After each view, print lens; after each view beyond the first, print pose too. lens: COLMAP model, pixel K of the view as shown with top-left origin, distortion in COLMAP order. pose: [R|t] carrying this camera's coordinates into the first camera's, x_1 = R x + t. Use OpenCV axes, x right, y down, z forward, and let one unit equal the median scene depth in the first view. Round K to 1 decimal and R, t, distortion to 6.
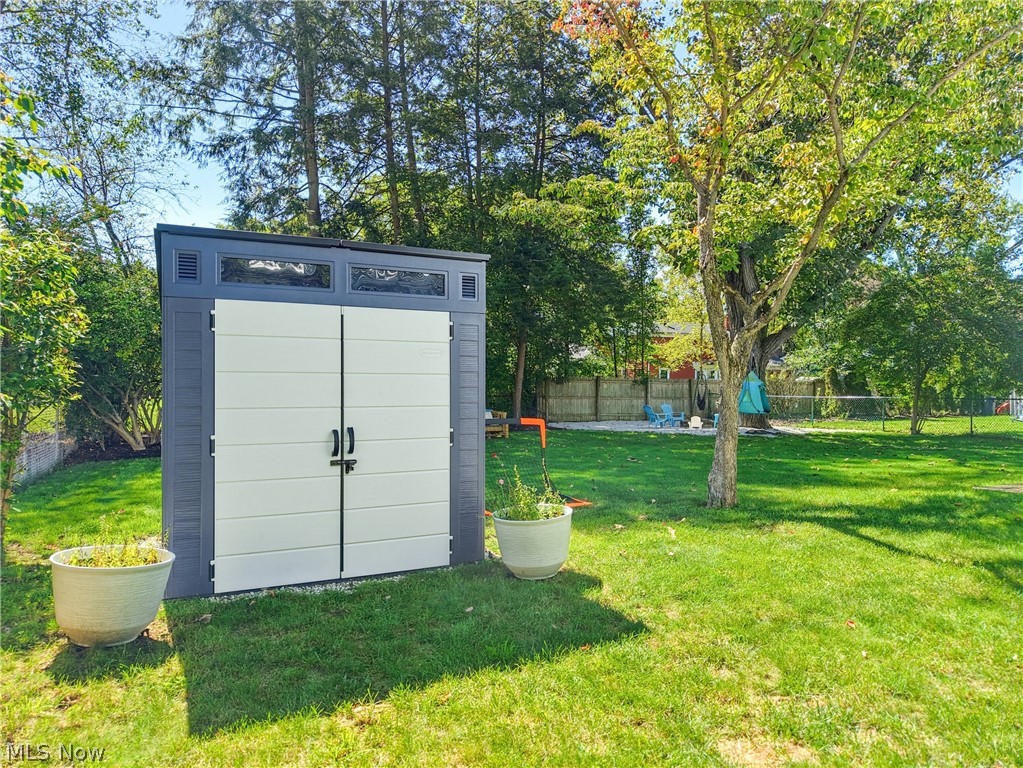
lens RADIAL K [[709.2, 0, 509.3], [0, 709.2, 385.5], [0, 0, 1]] dist [-0.006673, -0.003499]
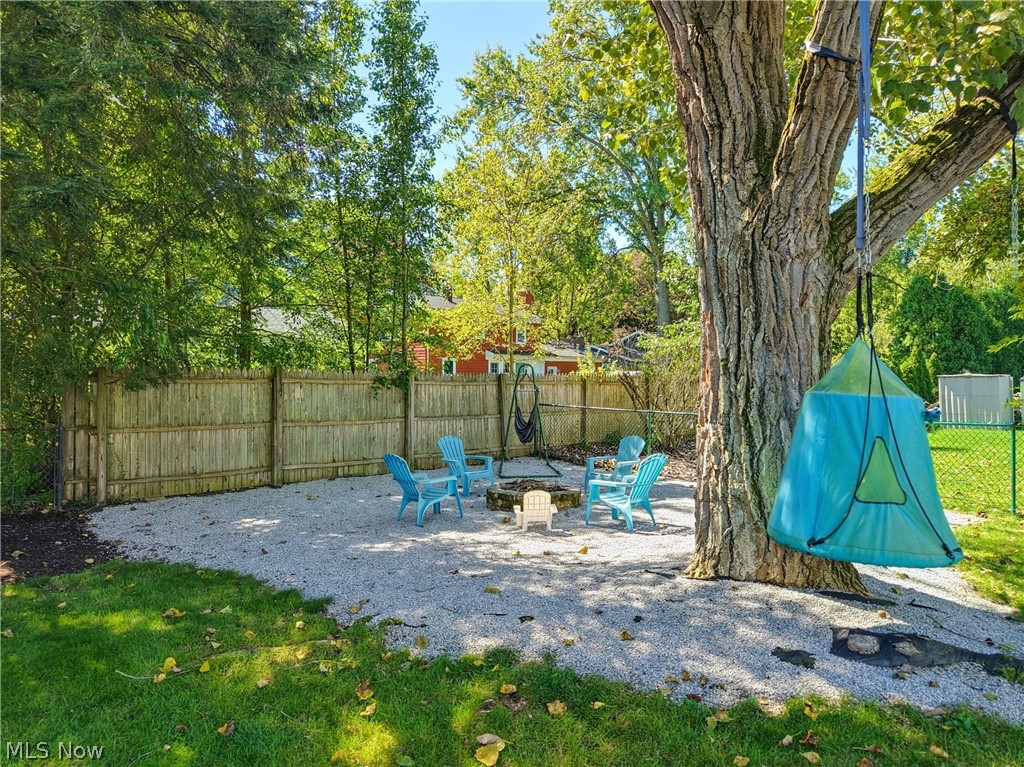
lens RADIAL K [[709.9, 0, 511.0], [0, 709.9, 382.3], [0, 0, 1]] dist [-0.006673, -0.003499]
pose [[0.954269, 0.003423, 0.298928, 0.125433], [-0.007669, 0.999886, 0.013031, -0.010694], [-0.298849, -0.014727, 0.954187, 0.569702]]
